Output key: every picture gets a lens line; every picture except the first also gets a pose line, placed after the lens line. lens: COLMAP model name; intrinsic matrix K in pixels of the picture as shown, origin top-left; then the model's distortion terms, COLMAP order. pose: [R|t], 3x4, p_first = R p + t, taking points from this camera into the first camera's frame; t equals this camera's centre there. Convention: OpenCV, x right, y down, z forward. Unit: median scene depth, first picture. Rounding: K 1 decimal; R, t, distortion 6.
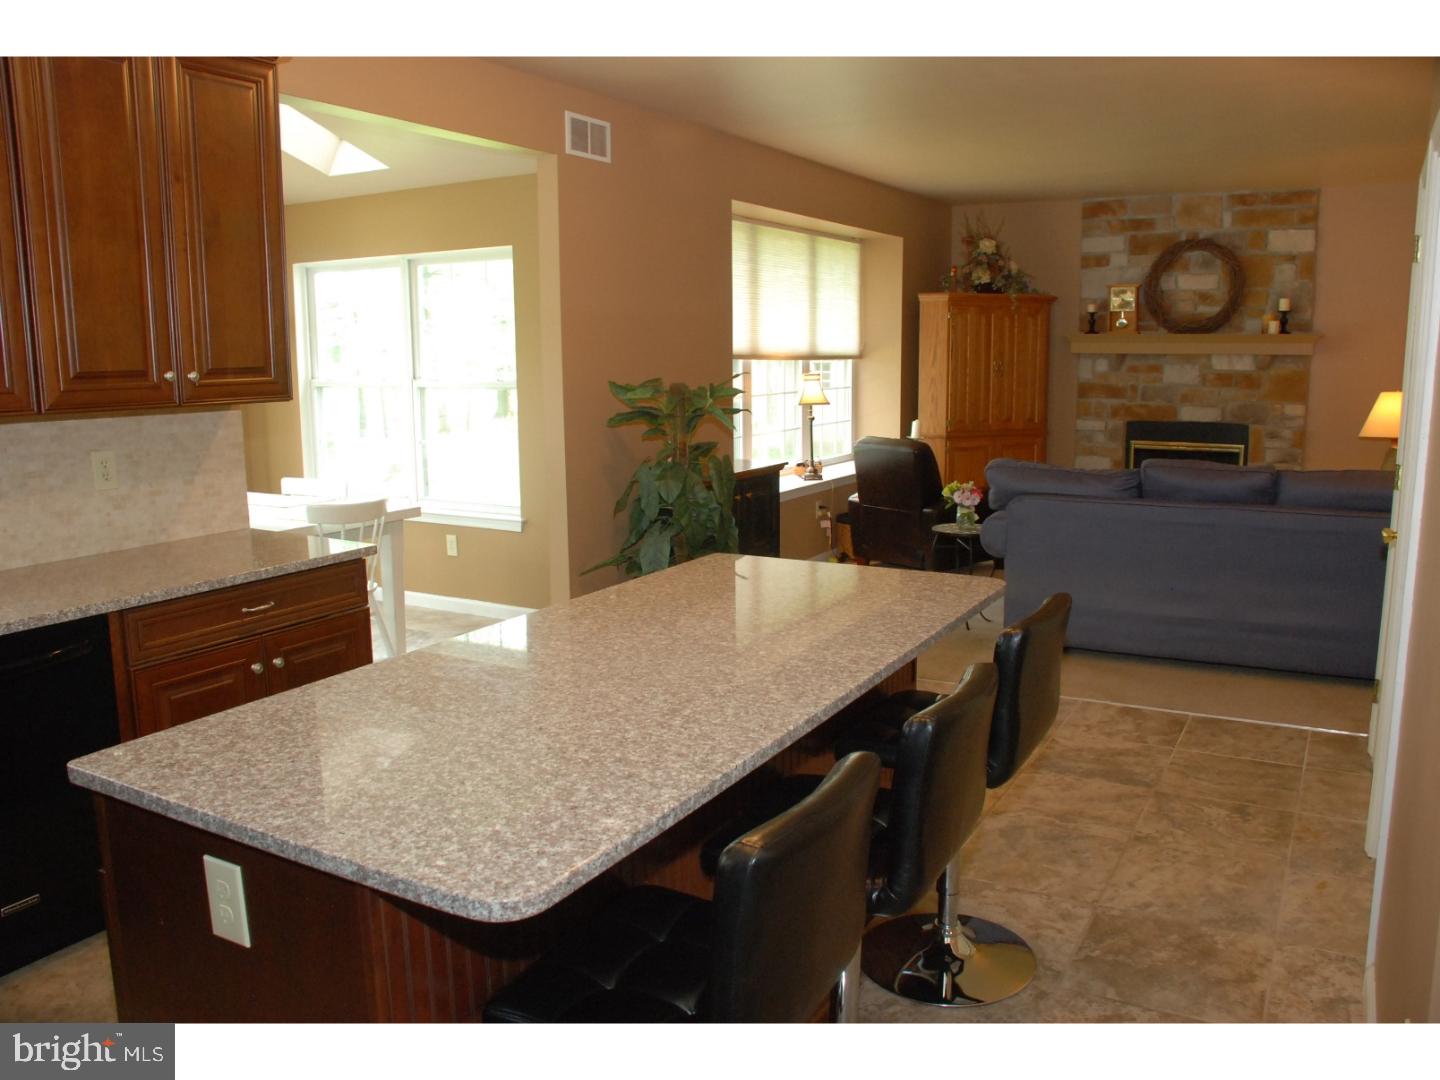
lens RADIAL K [[1139.6, 0, 720.0], [0, 1139.6, 540.0], [0, 0, 1]] dist [-0.162062, 0.124191]
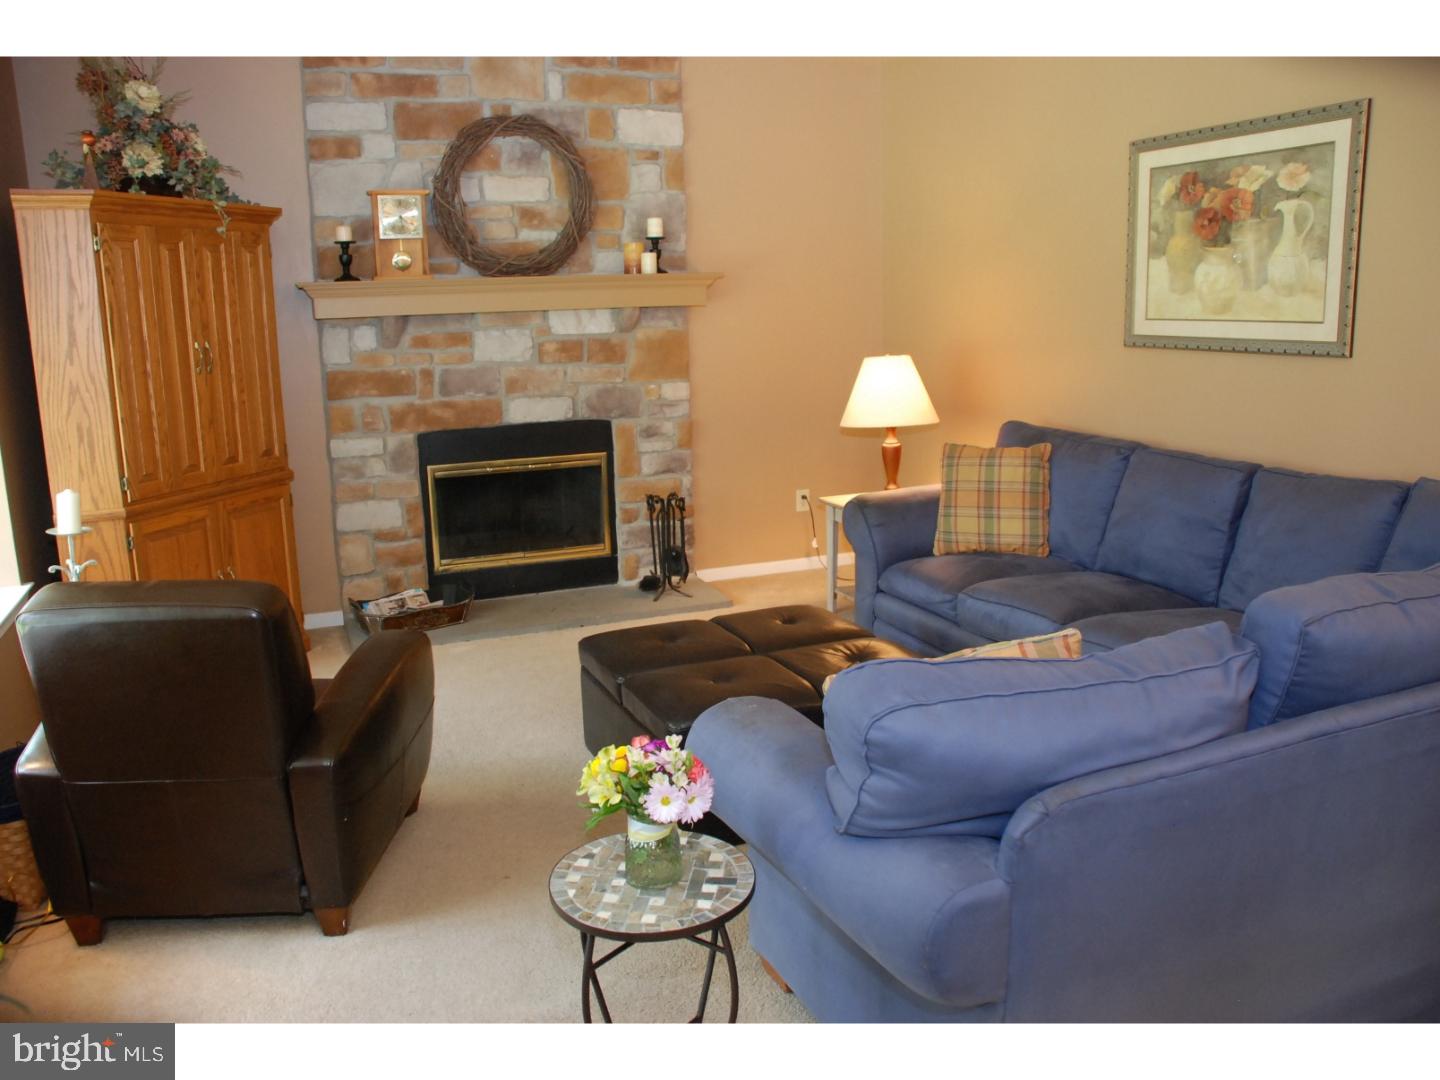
lens RADIAL K [[1139.6, 0, 720.0], [0, 1139.6, 540.0], [0, 0, 1]] dist [-0.162062, 0.124191]
pose [[0.604418, -0.168168, 0.778716, -0.000150], [0.147188, 0.984212, 0.098303, -0.090482], [-0.782953, 0.055202, 0.619627, 0.547604]]
